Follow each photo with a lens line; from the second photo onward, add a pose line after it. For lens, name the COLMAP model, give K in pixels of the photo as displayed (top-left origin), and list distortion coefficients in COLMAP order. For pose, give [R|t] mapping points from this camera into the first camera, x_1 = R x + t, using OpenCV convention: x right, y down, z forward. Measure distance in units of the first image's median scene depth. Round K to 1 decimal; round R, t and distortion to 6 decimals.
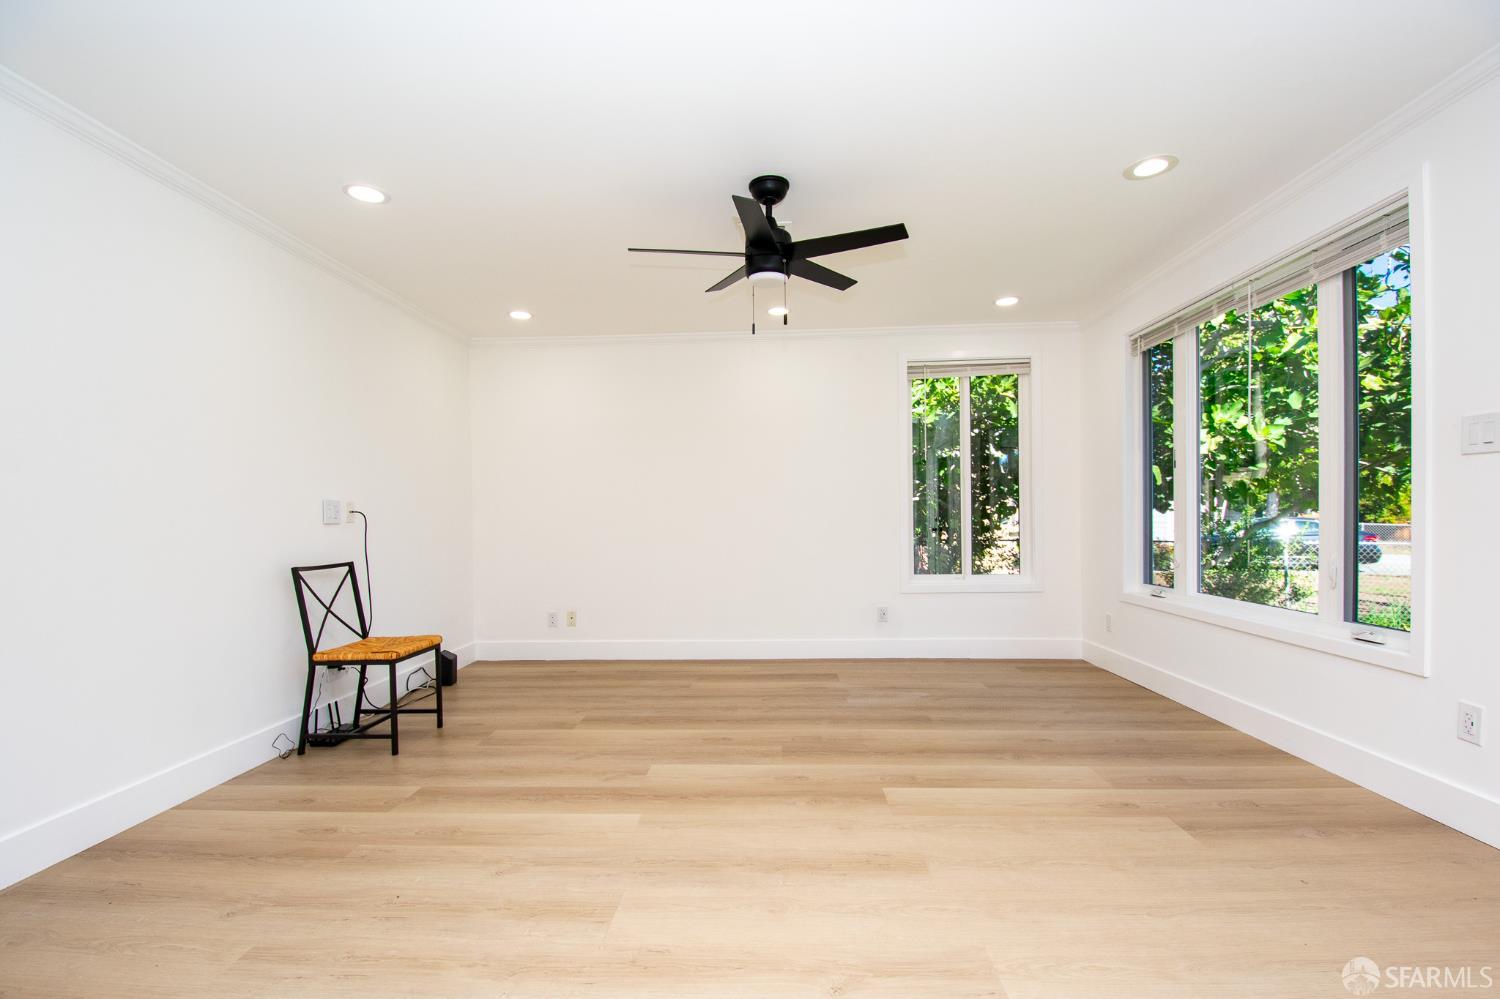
lens RADIAL K [[656.1, 0, 747.2], [0, 656.1, 524.4], [0, 0, 1]] dist [-0.002265, -0.000691]
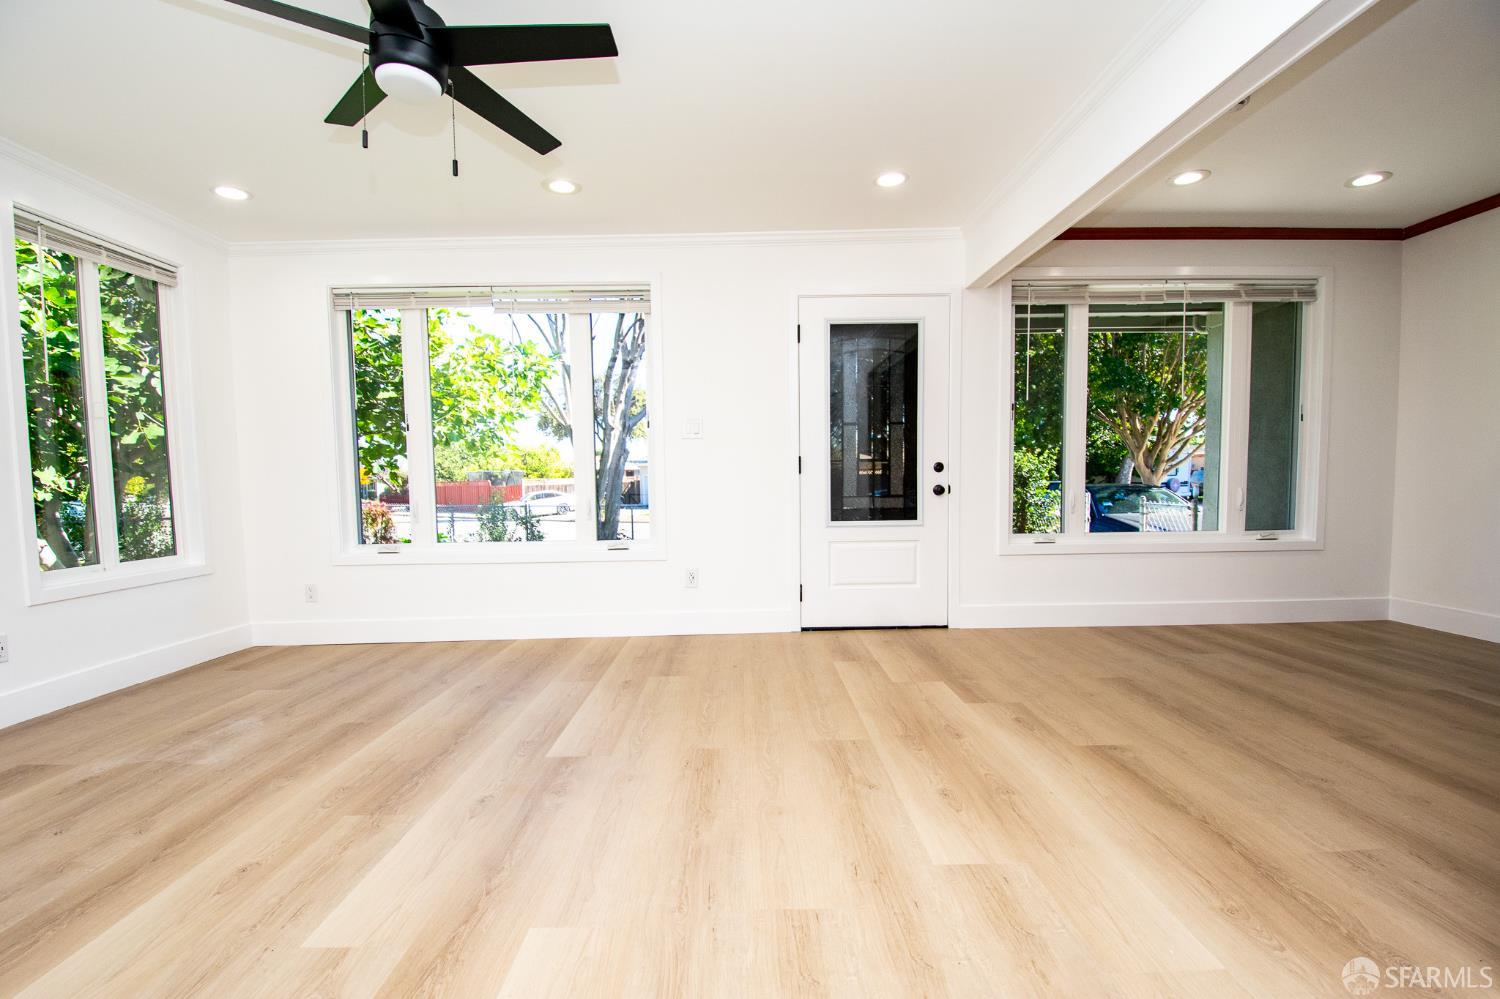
lens RADIAL K [[656.1, 0, 747.2], [0, 656.1, 524.4], [0, 0, 1]] dist [-0.002265, -0.000691]
pose [[-0.059901, -0.043987, 0.997235, -0.534005], [0.029759, 0.998506, 0.045830, 0.039063], [-0.997761, 0.032422, -0.058502, 0.589748]]
